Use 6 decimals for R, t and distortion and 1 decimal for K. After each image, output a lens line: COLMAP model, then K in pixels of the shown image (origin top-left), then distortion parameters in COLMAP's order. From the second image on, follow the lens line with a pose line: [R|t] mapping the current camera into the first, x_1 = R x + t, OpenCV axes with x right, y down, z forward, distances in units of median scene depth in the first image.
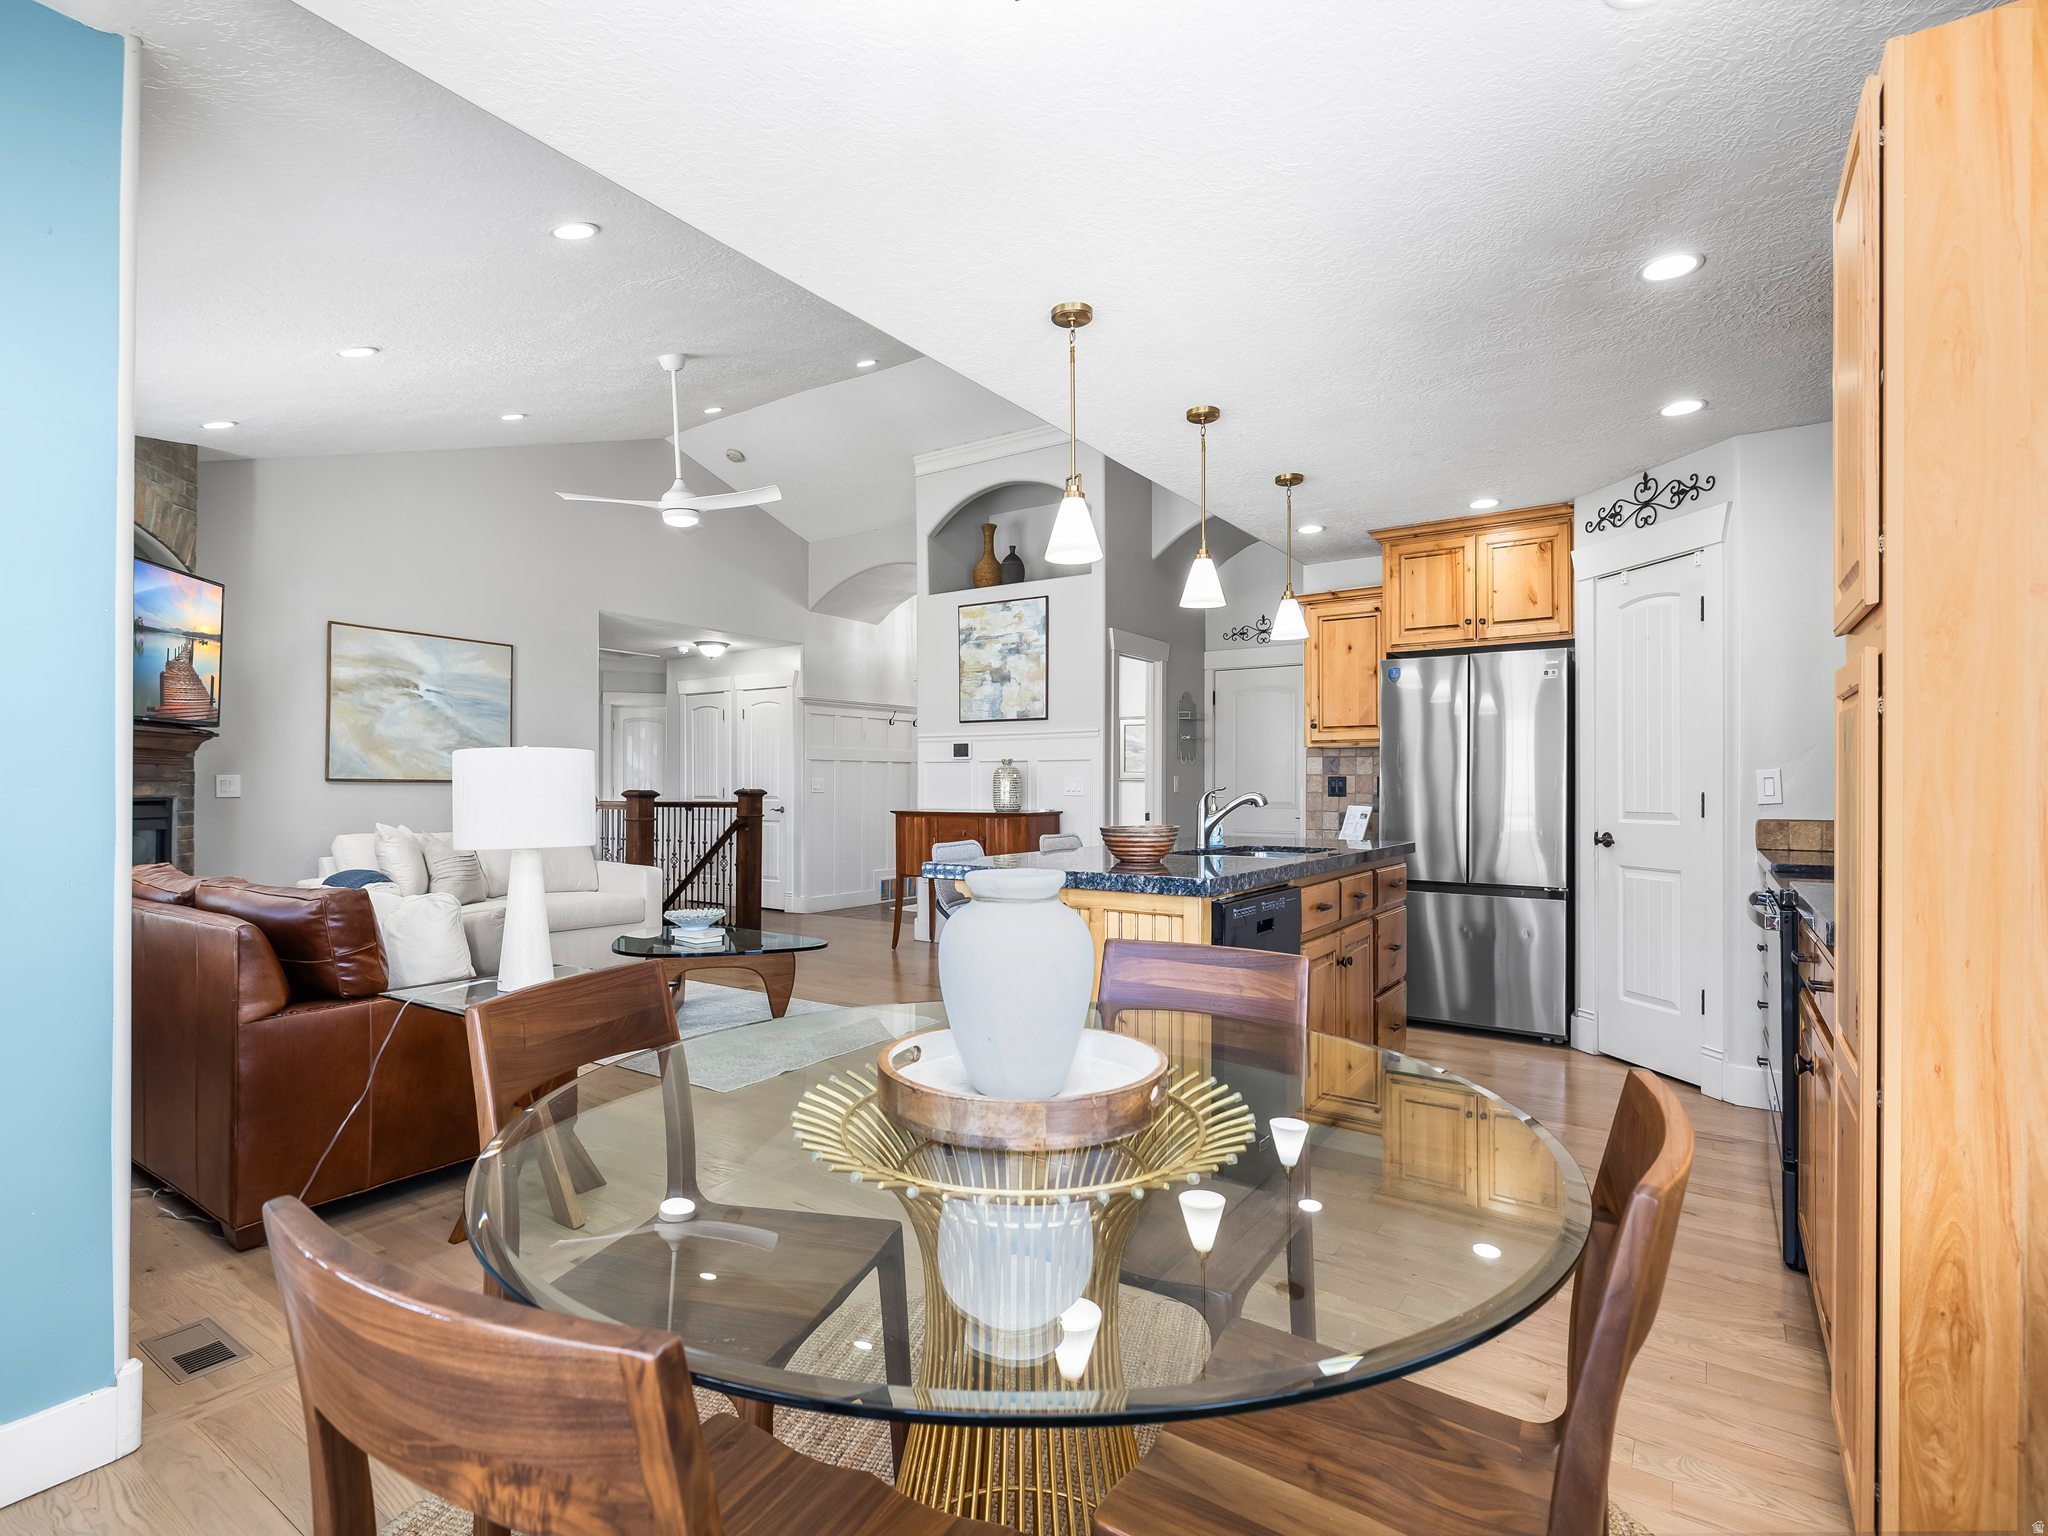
lens RADIAL K [[995.5, 0, 1015.2], [0, 995.5, 778.8], [0, 0, 1]] dist [-0.000574, -0.000182]
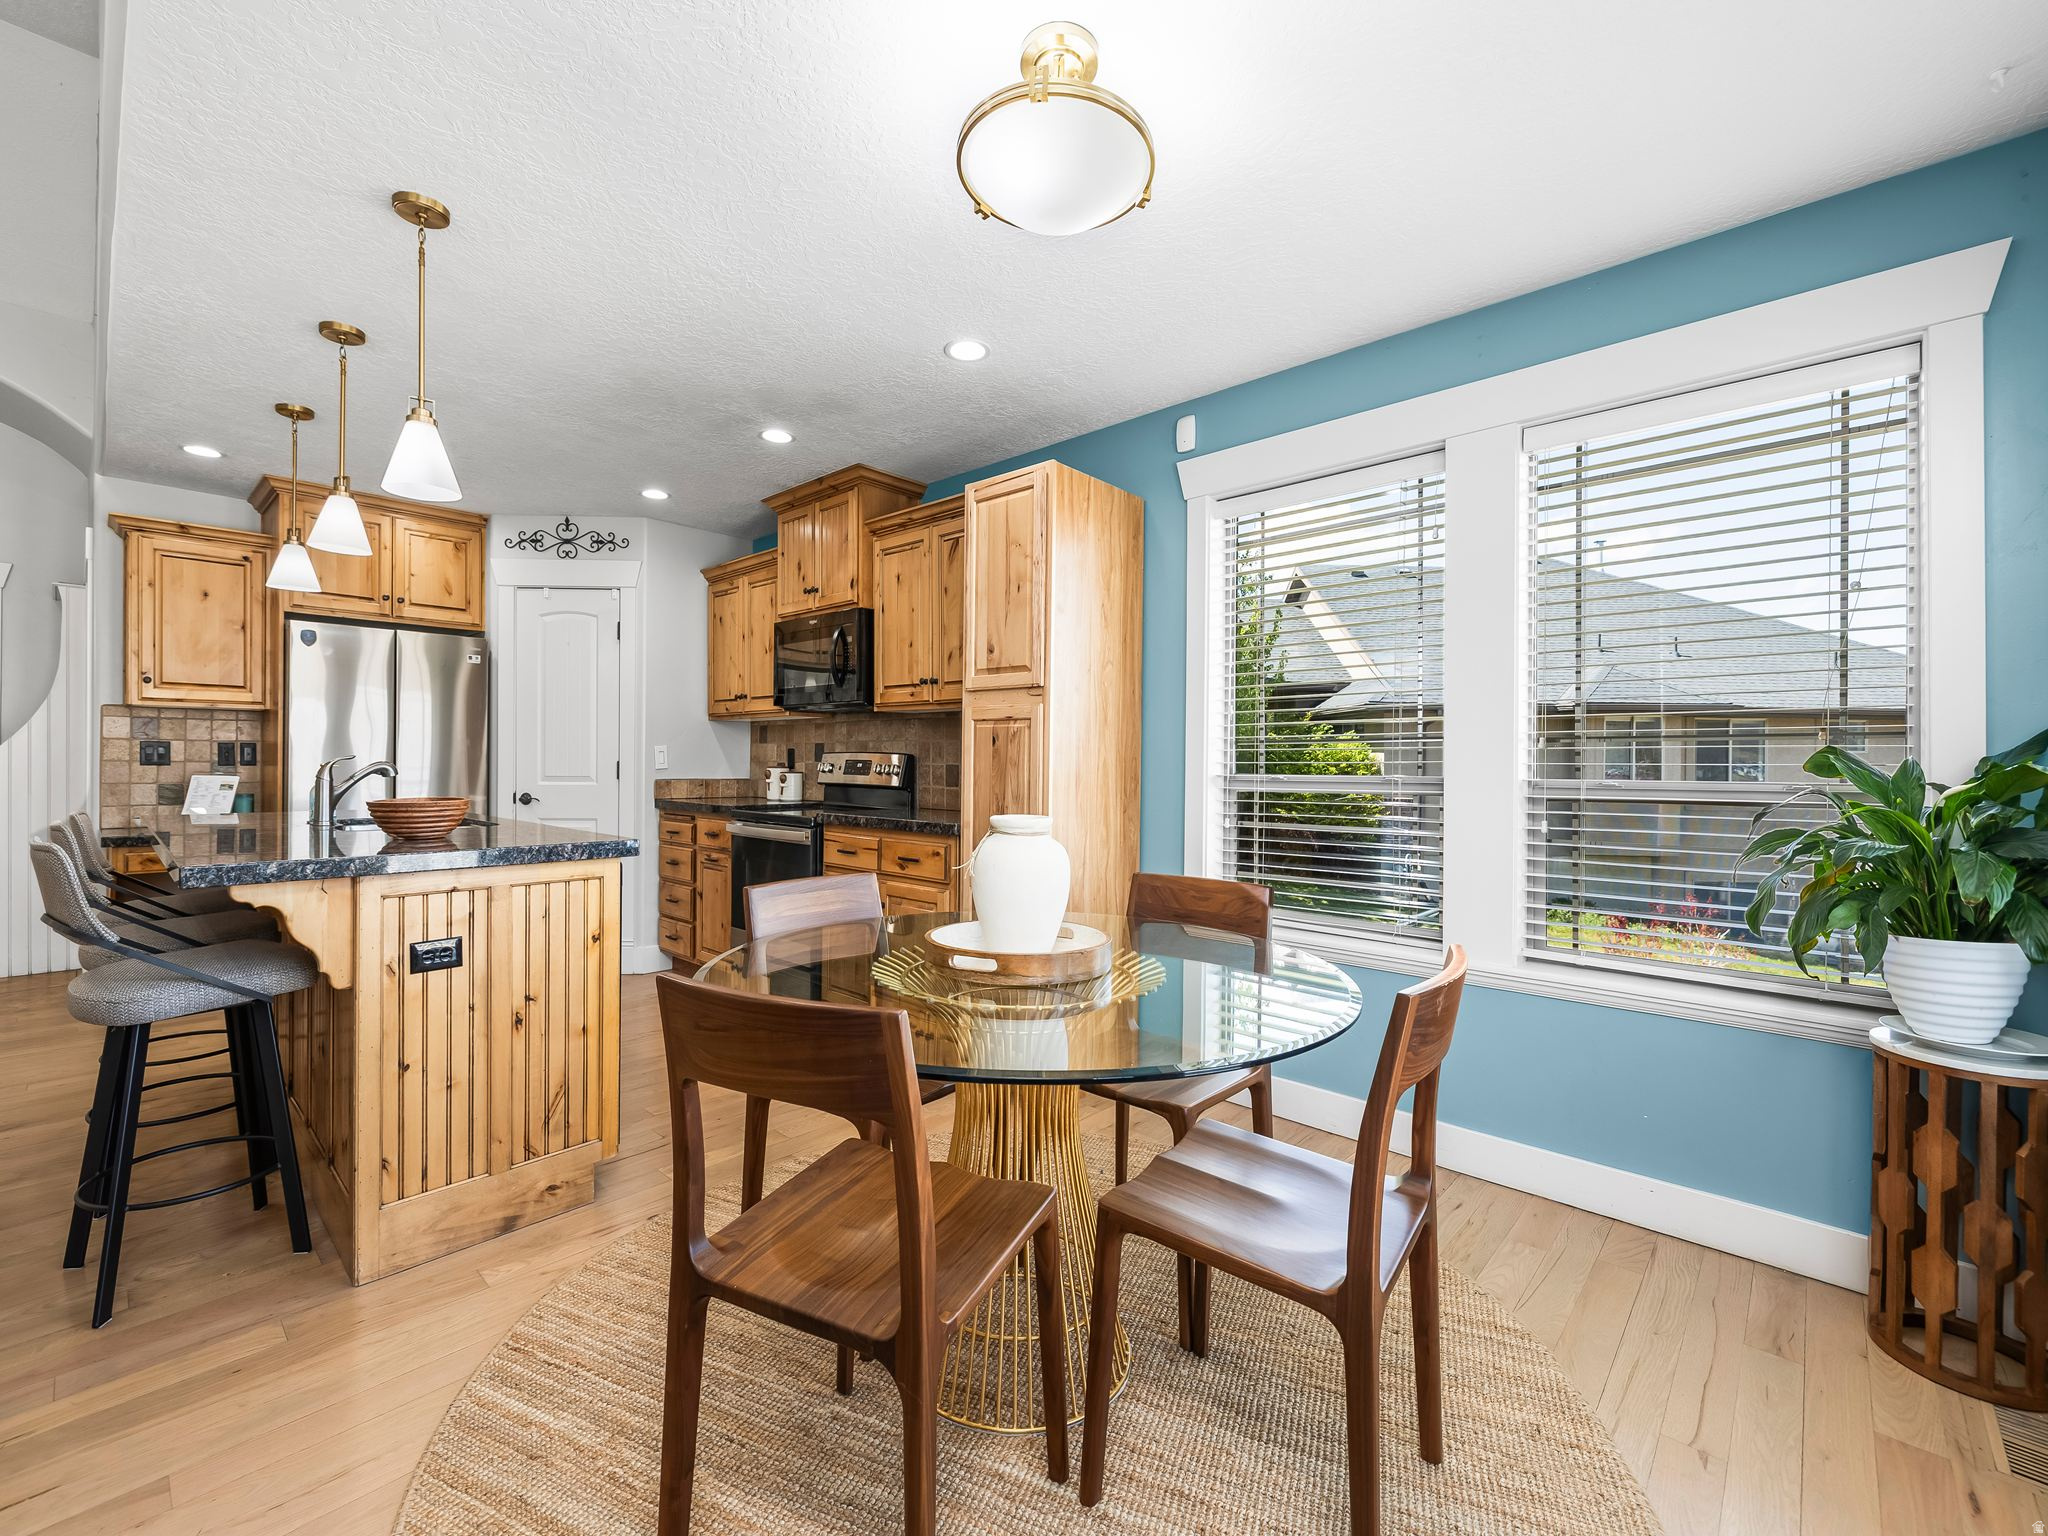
lens RADIAL K [[869.5, 0, 1010.5], [0, 869.5, 768.3], [0, 0, 1]] dist [-0.002484, -0.000026]
pose [[0.144952, -0.006240, 0.989419, -0.242621], [-0.015408, 0.999845, 0.008563, 0.002597], [-0.989319, -0.016486, 0.144833, 0.146076]]
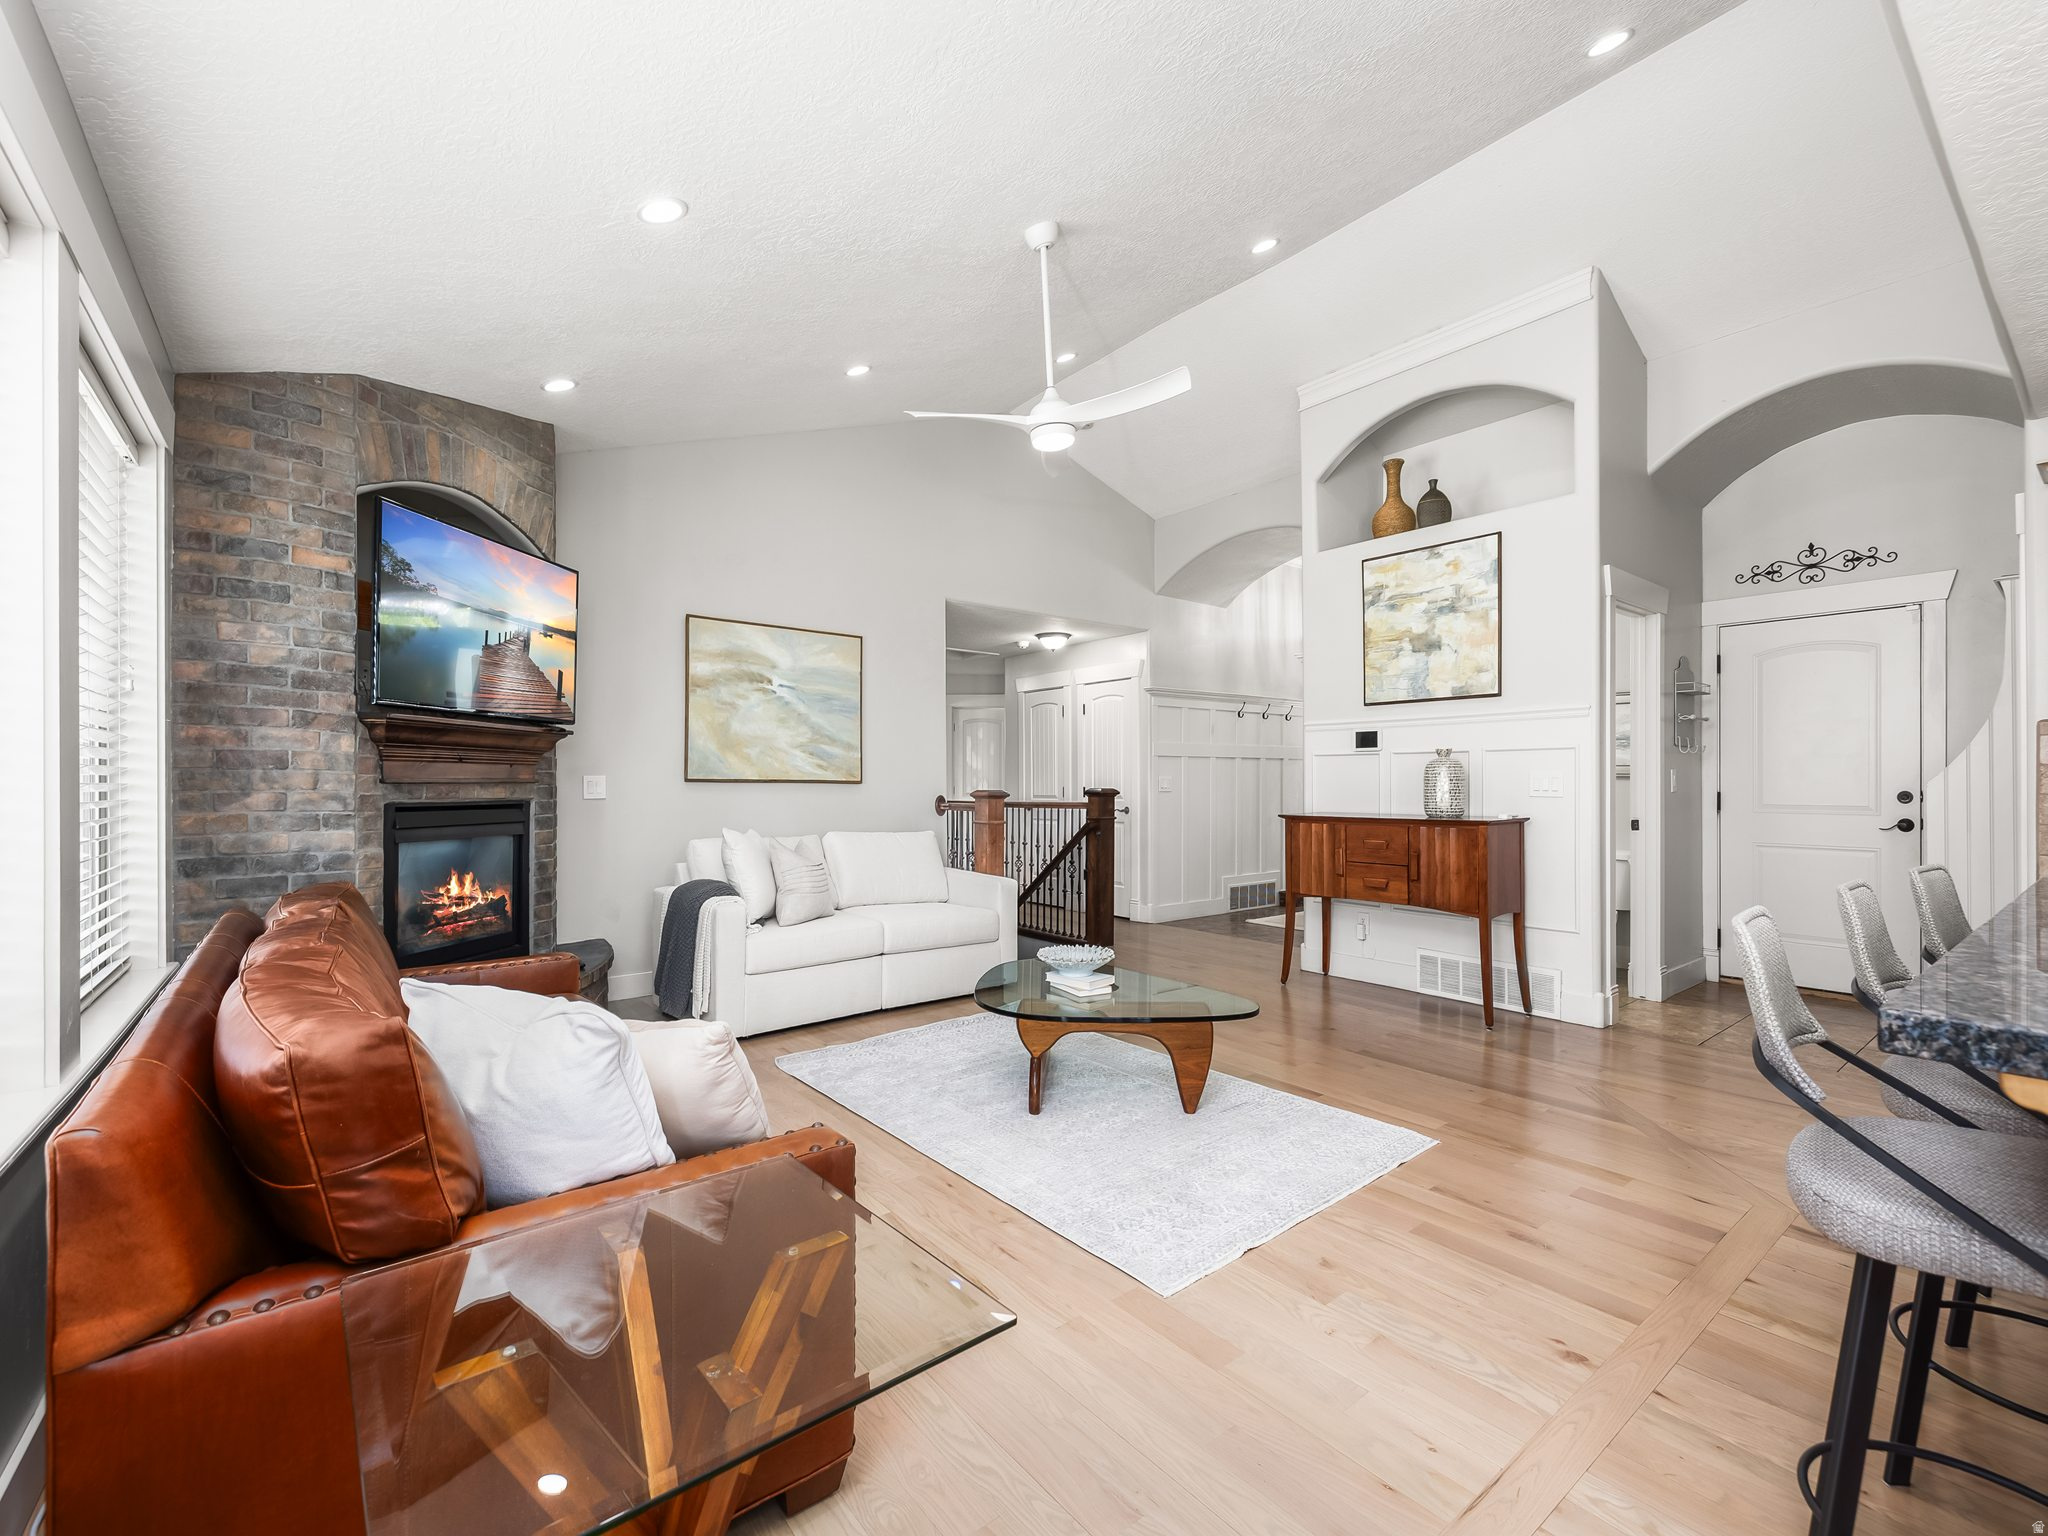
lens RADIAL K [[875.9, 0, 1010.5], [0, 875.9, 773.9], [0, 0, 1]] dist [0.016407, -0.000018]
pose [[0.952239, -0.006721, -0.305279, -0.115324], [0.005509, 0.999973, -0.004832, 0.000551], [0.305304, 0.002919, 0.952251, 0.246216]]
